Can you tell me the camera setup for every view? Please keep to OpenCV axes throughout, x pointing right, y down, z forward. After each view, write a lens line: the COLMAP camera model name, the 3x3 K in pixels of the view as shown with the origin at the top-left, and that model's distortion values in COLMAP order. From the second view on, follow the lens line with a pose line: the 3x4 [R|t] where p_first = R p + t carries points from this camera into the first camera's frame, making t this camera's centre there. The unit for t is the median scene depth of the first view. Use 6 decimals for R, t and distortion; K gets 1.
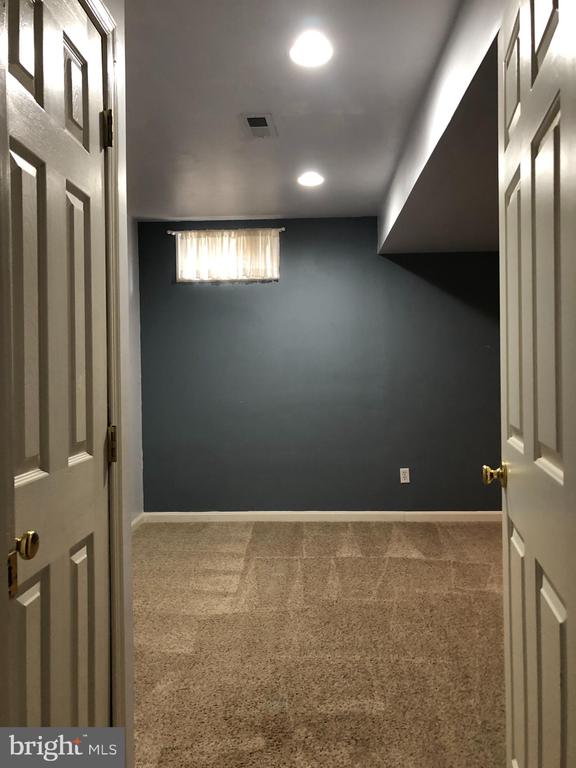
lens RADIAL K [[634.9, 0, 288.3], [0, 634.9, 381.7], [0, 0, 1]] dist [0.041346, -0.032012]
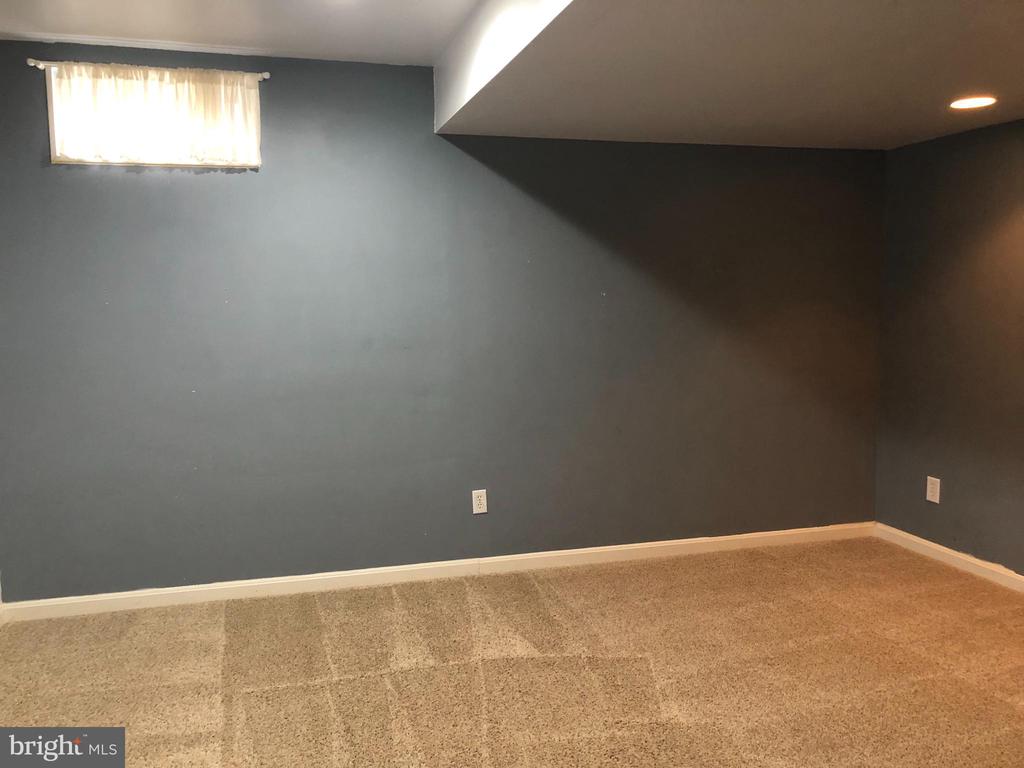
lens RADIAL K [[846.5, 0, 494.9], [0, 846.5, 381.9], [0, 0, 1]] dist [0.041346, -0.032012]
pose [[0.952112, -0.026557, 0.304595, -0.051039], [0.001954, 0.996729, 0.080795, -0.035737], [-0.305744, -0.076331, 0.949049, 0.223705]]
